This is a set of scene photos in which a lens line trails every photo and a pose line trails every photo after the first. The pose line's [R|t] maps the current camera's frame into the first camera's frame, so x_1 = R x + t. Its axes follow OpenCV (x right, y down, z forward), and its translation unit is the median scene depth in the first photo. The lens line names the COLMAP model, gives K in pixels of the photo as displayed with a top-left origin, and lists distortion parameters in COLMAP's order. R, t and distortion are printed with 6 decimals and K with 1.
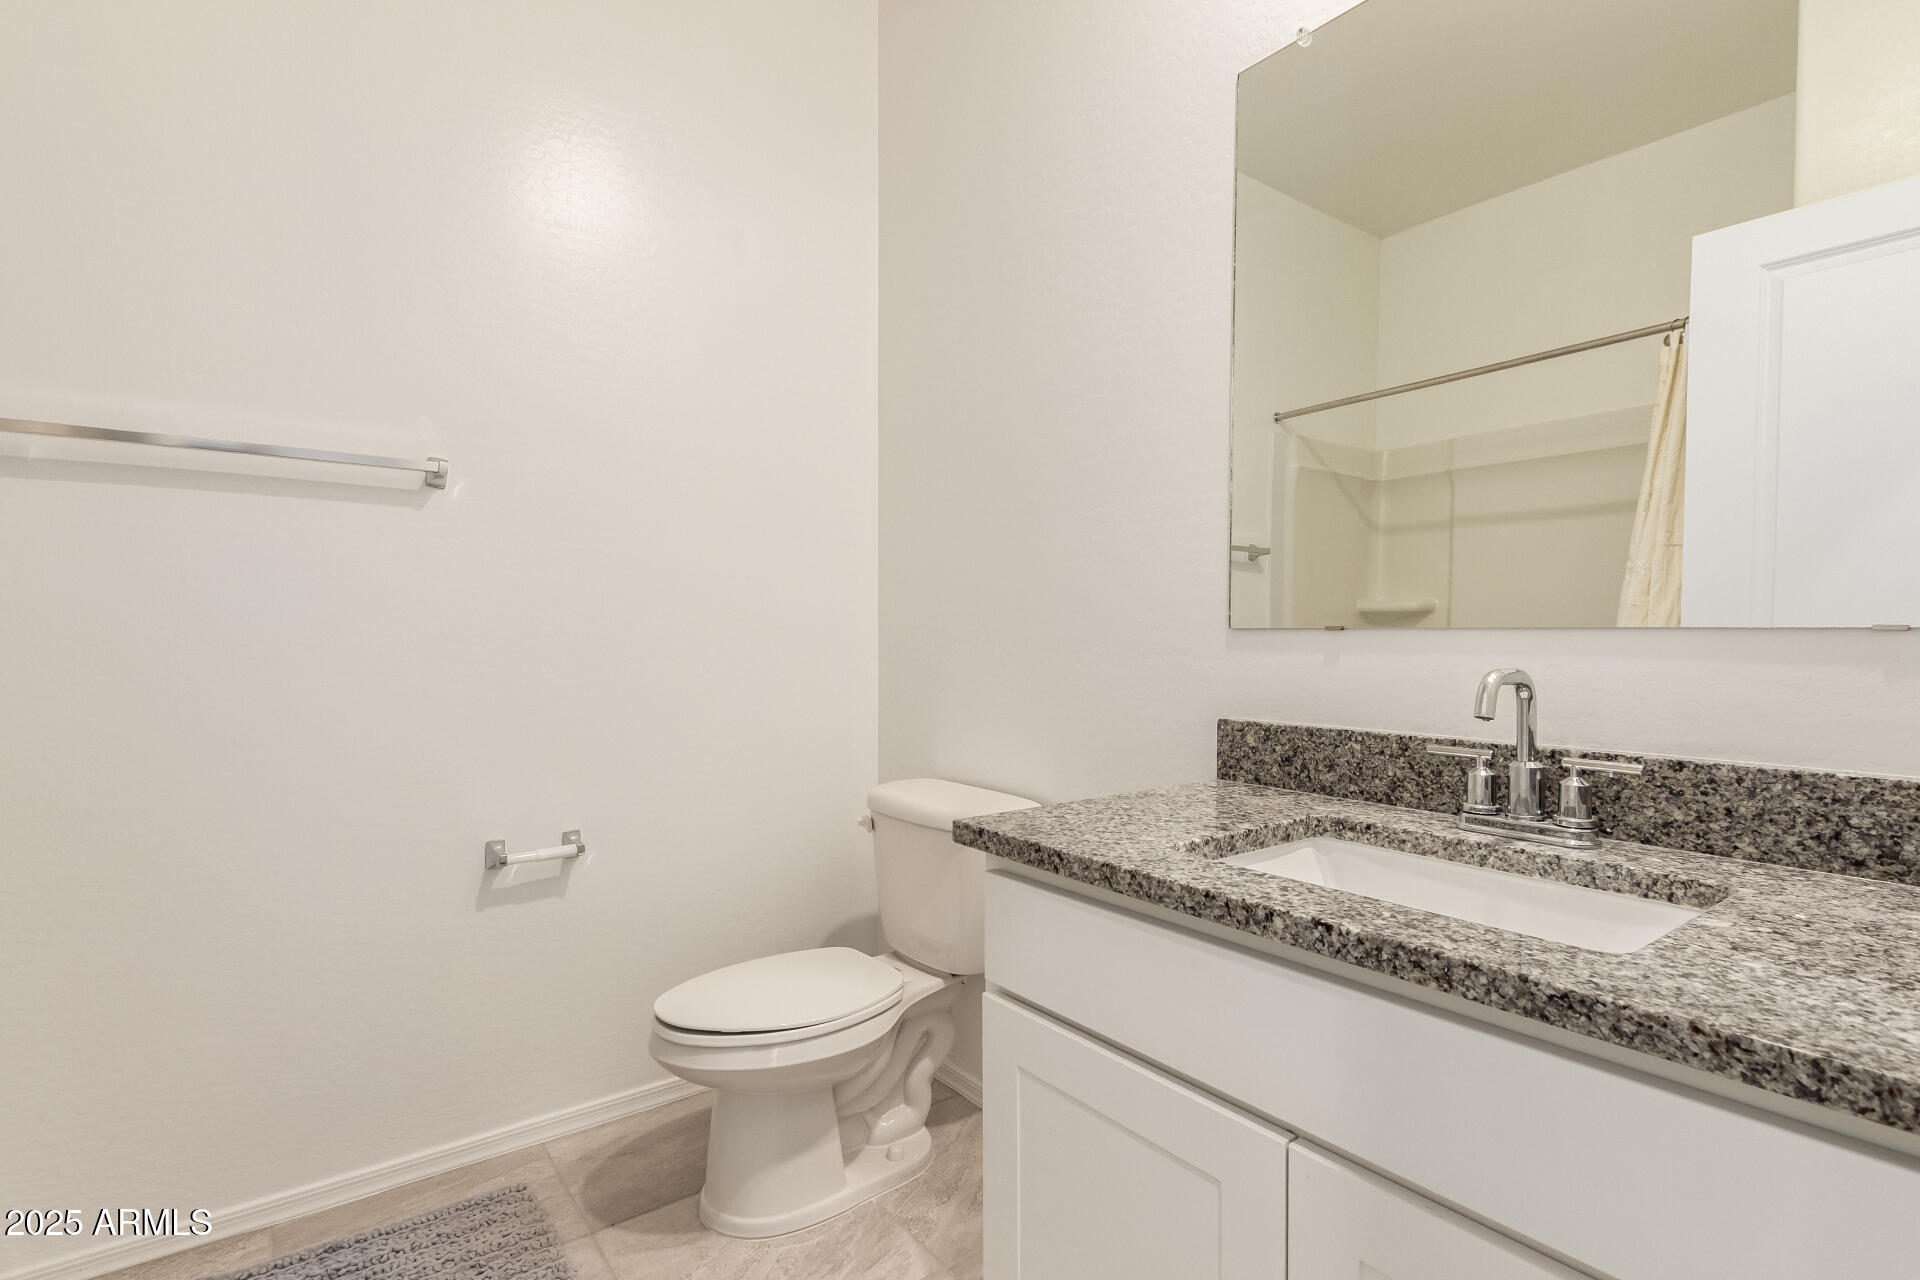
lens RADIAL K [[930.4, 0, 960.0], [0, 930.4, 640.0], [0, 0, 1]] dist [0.035829, -0.000400]
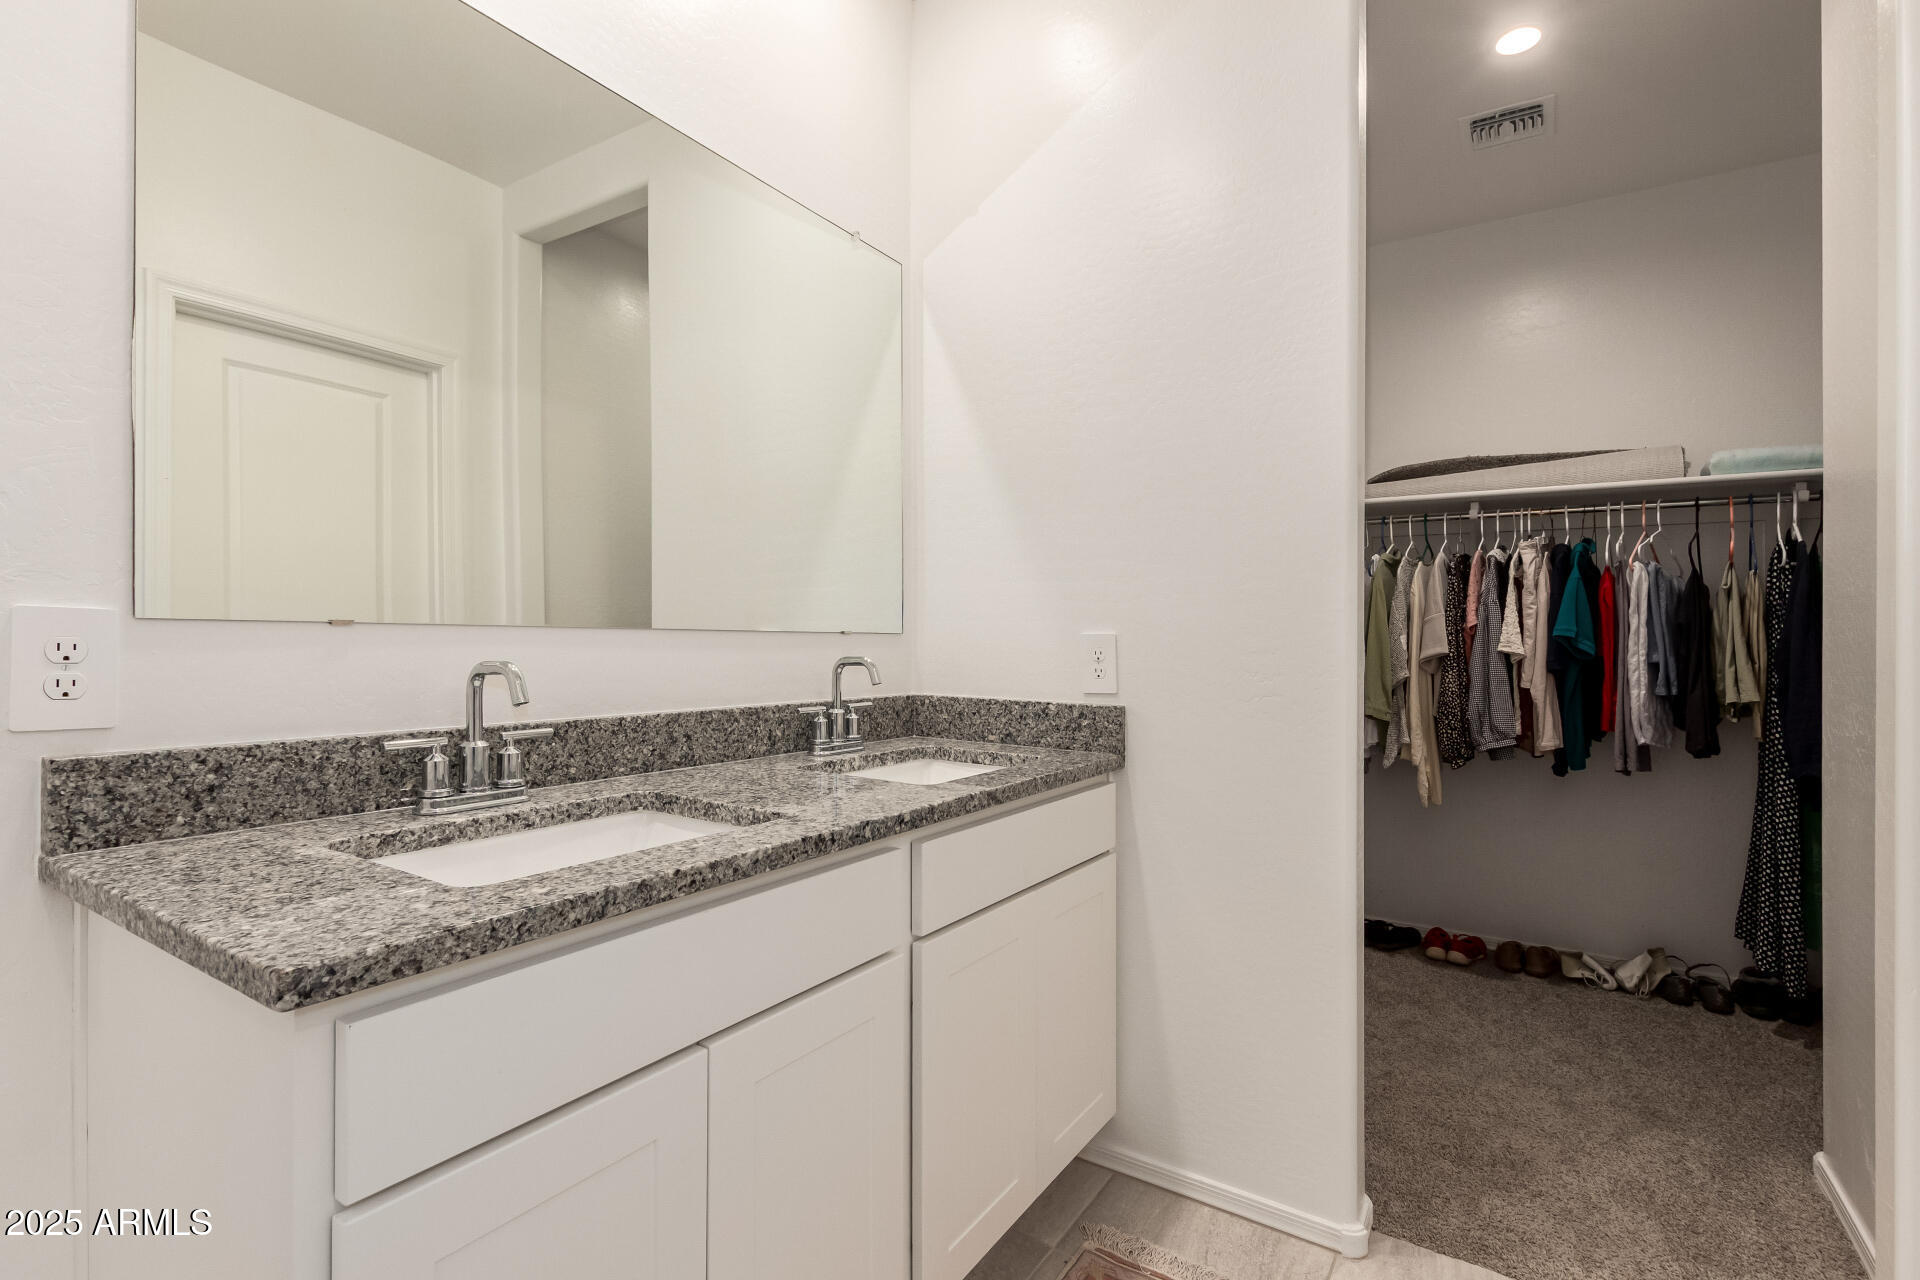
lens RADIAL K [[914.6, 0, 960.0], [0, 914.6, 640.0], [0, 0, 1]] dist [-0.000641, -0.000203]
pose [[-0.328598, -0.007939, 0.944437, -0.680387], [-0.010797, 0.999931, 0.004648, -0.007023], [-0.944408, -0.008670, -0.328661, 0.839361]]
